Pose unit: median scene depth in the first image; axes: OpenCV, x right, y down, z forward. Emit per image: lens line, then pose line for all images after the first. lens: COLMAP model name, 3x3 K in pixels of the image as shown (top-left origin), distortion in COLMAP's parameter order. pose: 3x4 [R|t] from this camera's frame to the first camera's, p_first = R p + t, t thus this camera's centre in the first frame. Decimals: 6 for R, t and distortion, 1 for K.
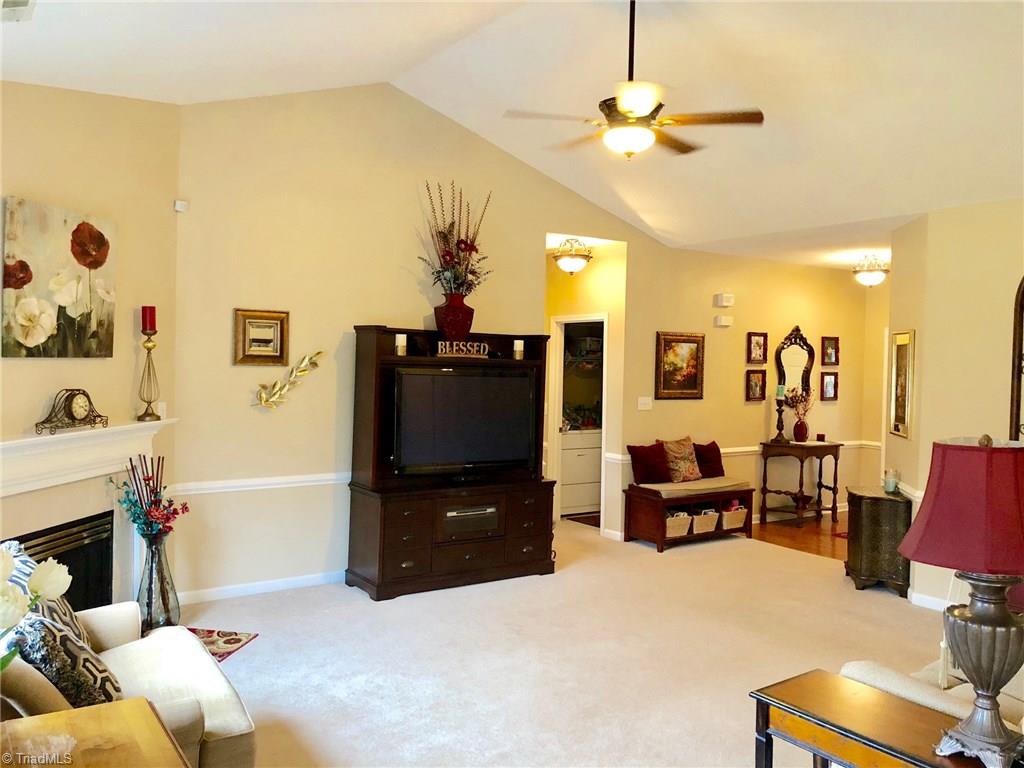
lens RADIAL K [[838.1, 0, 515.0], [0, 838.1, 383.8], [0, 0, 1]] dist [0.029066, -0.012091]
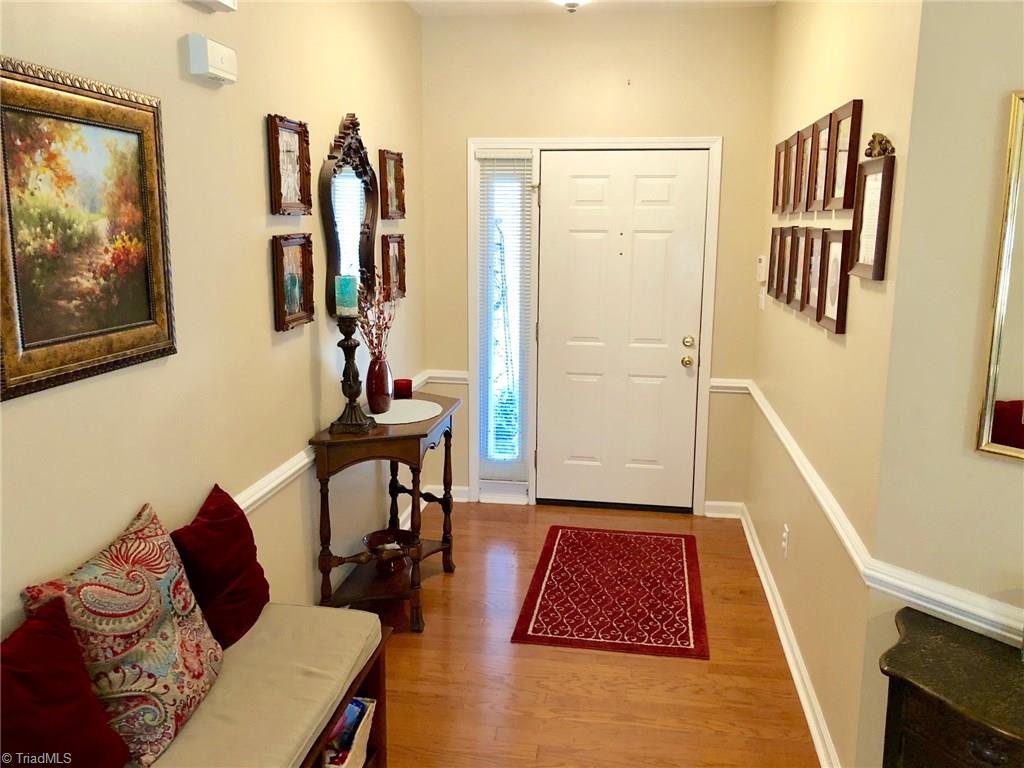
lens RADIAL K [[838.1, 0, 514.8], [0, 838.1, 374.0], [0, 0, 1]] dist [0.029066, -0.012091]
pose [[0.682076, -0.143970, 0.716969, 0.106526], [0.022945, 0.984160, 0.175794, -0.020336], [-0.730921, -0.103454, 0.674575, 0.756767]]
